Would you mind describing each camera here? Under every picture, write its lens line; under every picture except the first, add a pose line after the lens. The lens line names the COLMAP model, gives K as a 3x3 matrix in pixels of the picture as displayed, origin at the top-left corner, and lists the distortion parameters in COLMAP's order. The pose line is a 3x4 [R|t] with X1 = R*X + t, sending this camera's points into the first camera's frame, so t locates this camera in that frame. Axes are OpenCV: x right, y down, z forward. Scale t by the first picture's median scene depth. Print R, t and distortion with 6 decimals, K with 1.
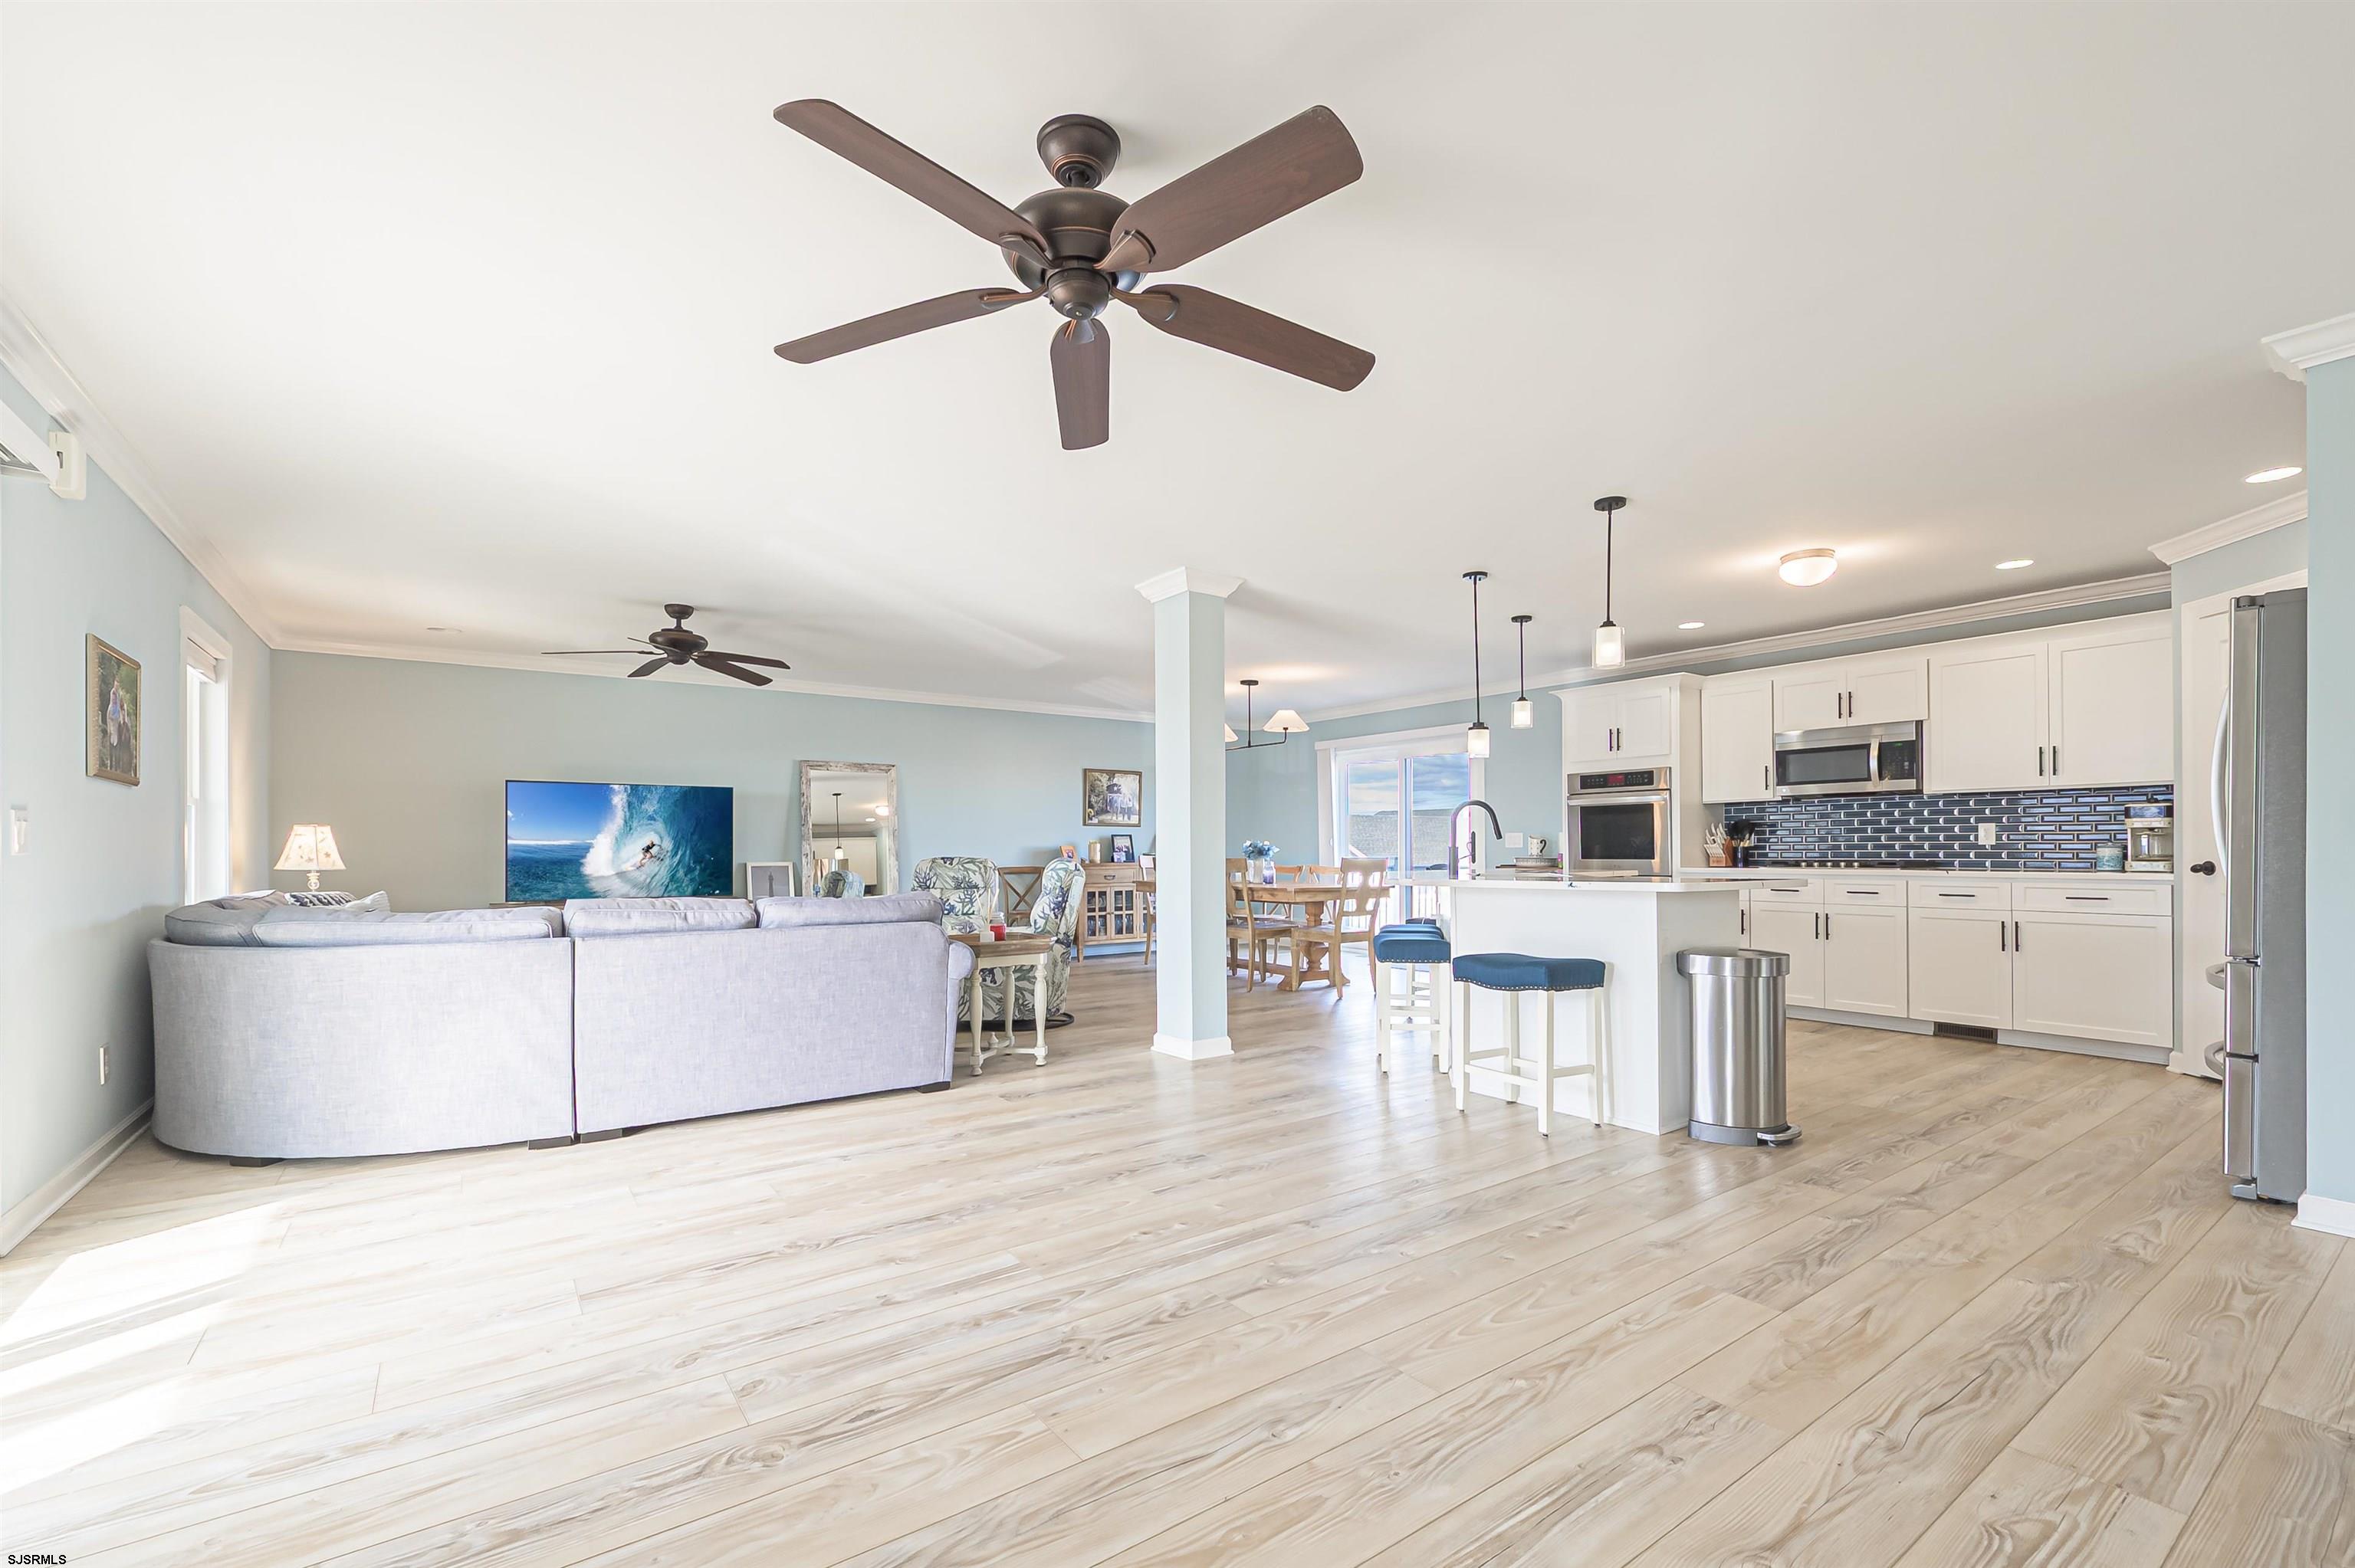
lens RADIAL K [[940.8, 0, 1127.3], [0, 940.8, 841.2], [0, 0, 1]] dist [-0.001601, -0.000345]
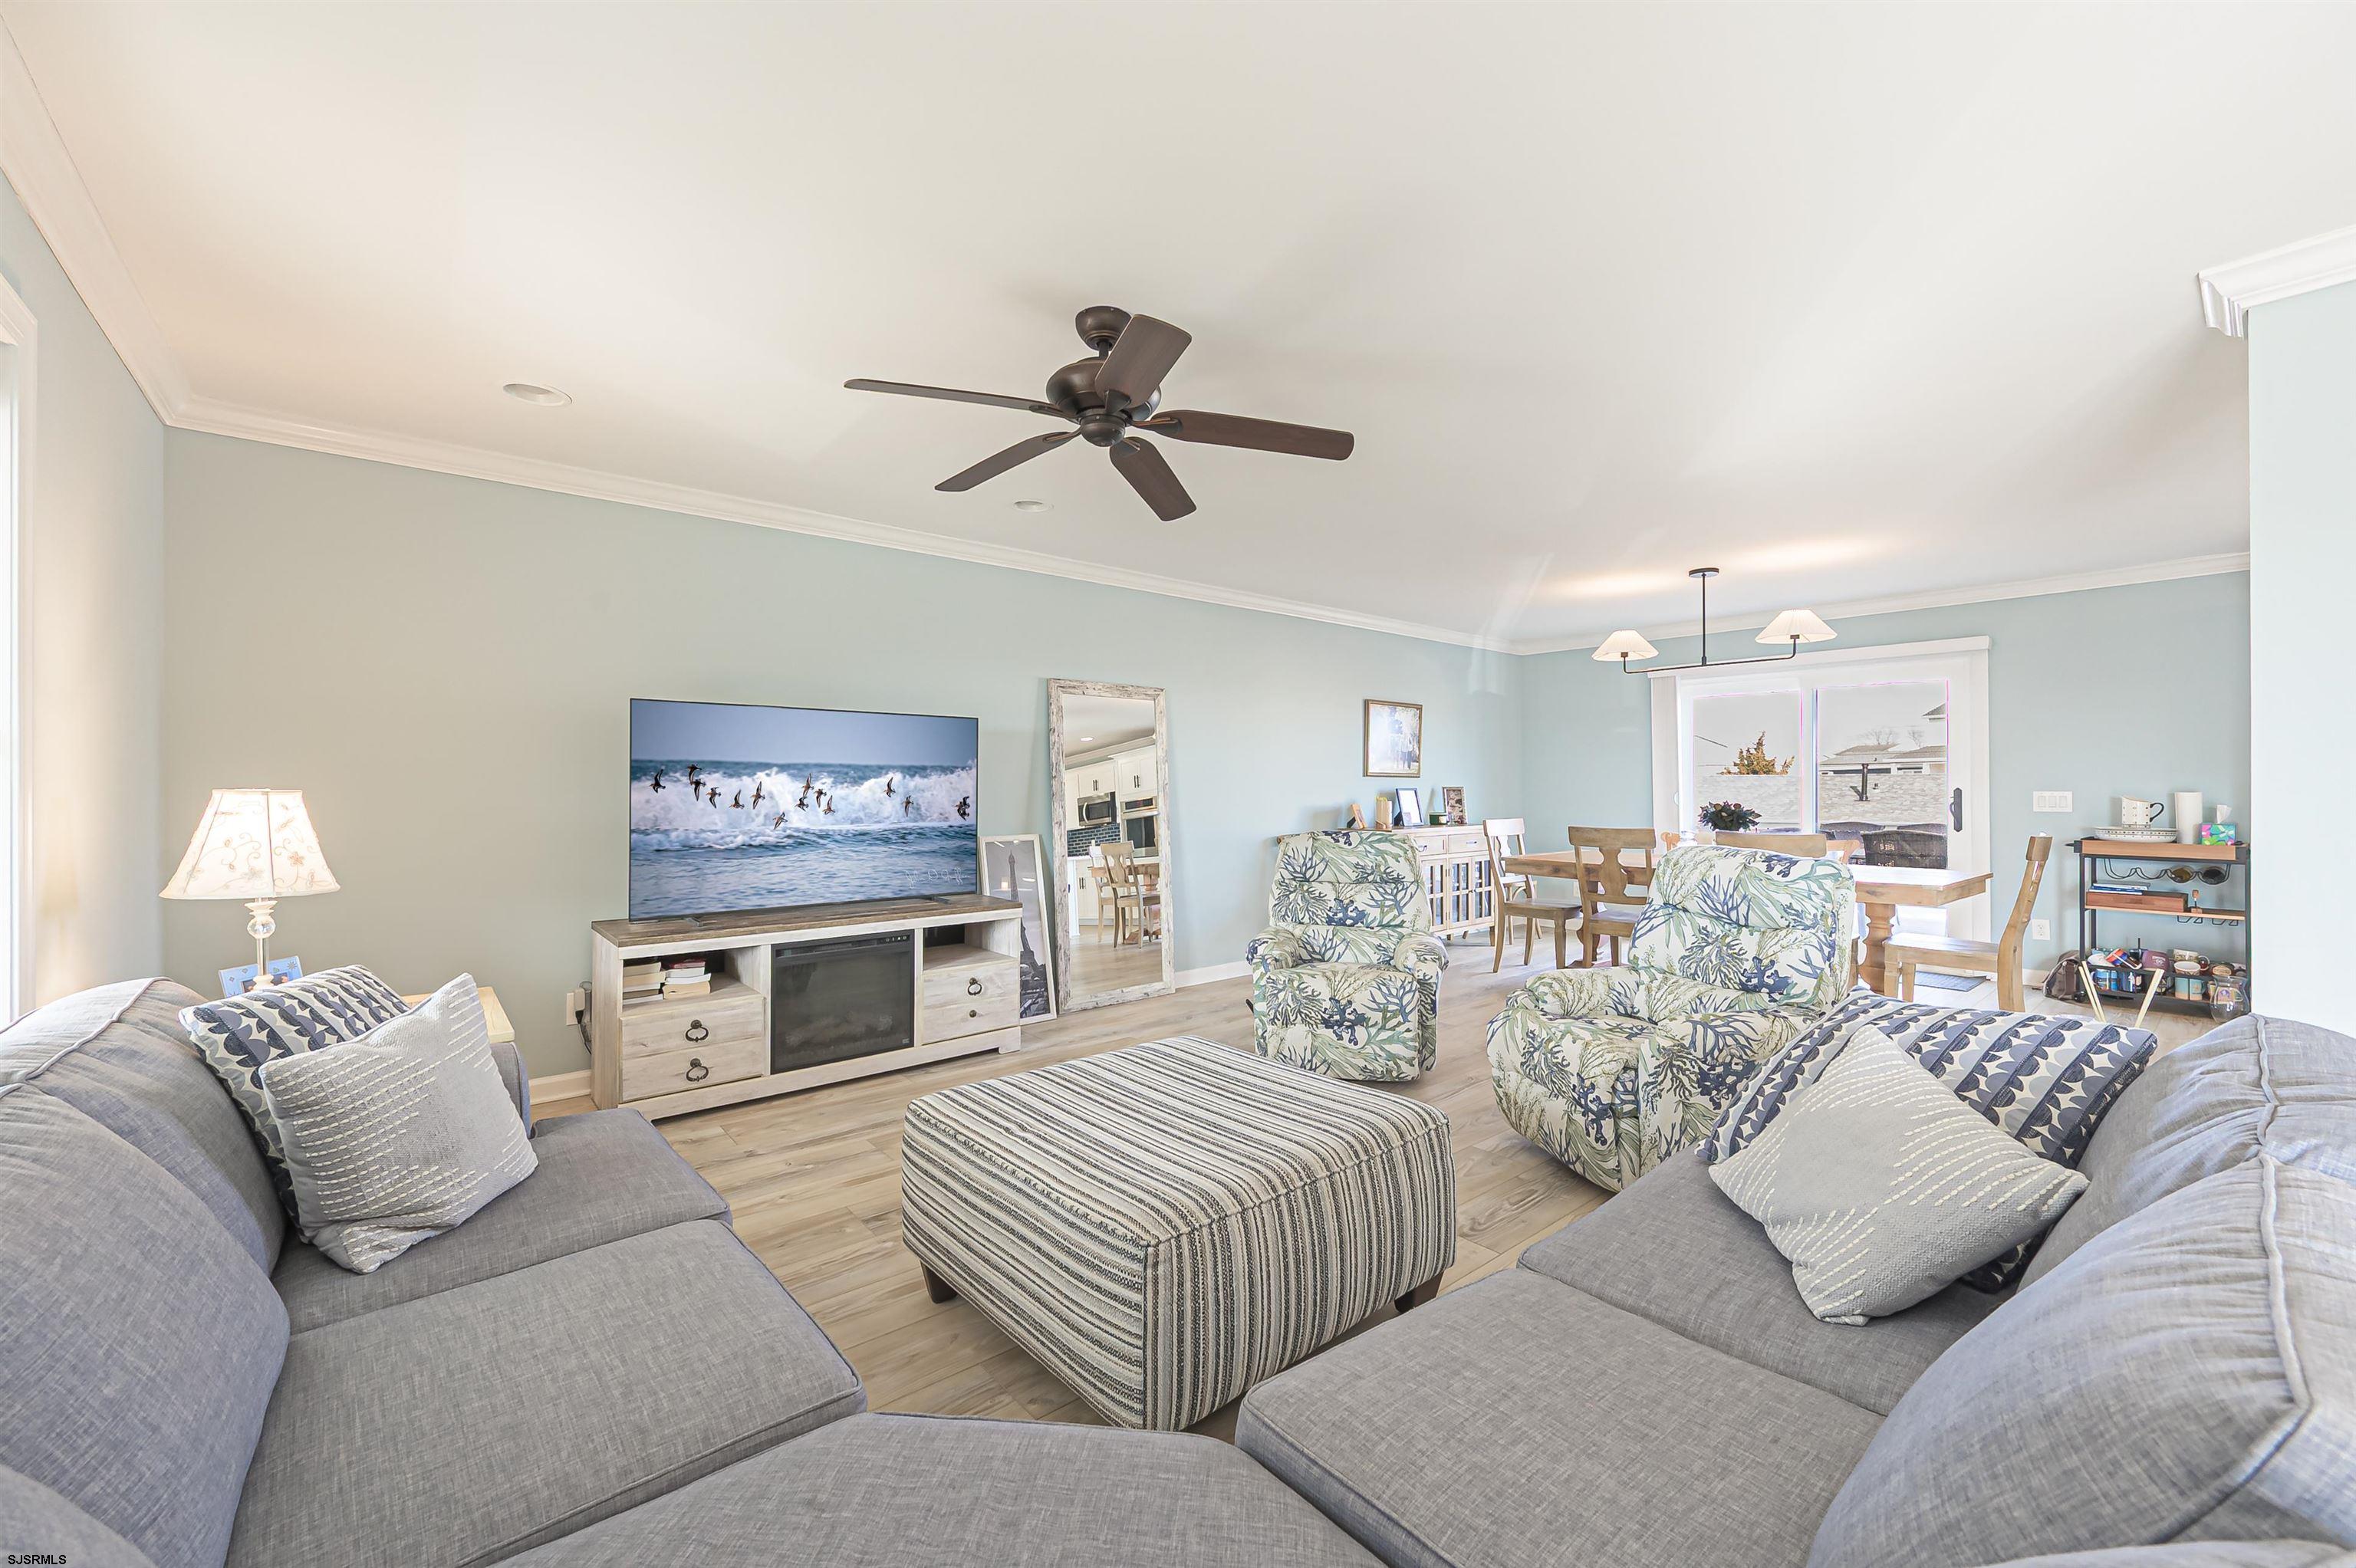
lens RADIAL K [[941.3, 0, 1181.9], [0, 941.3, 786.0], [0, 0, 1]] dist [-0.001601, -0.000345]
pose [[0.997579, 0.001923, 0.069516, -0.347015], [-0.002054, 0.999996, 0.001812, -0.014703], [-0.069512, -0.001950, 0.997579, 0.395114]]
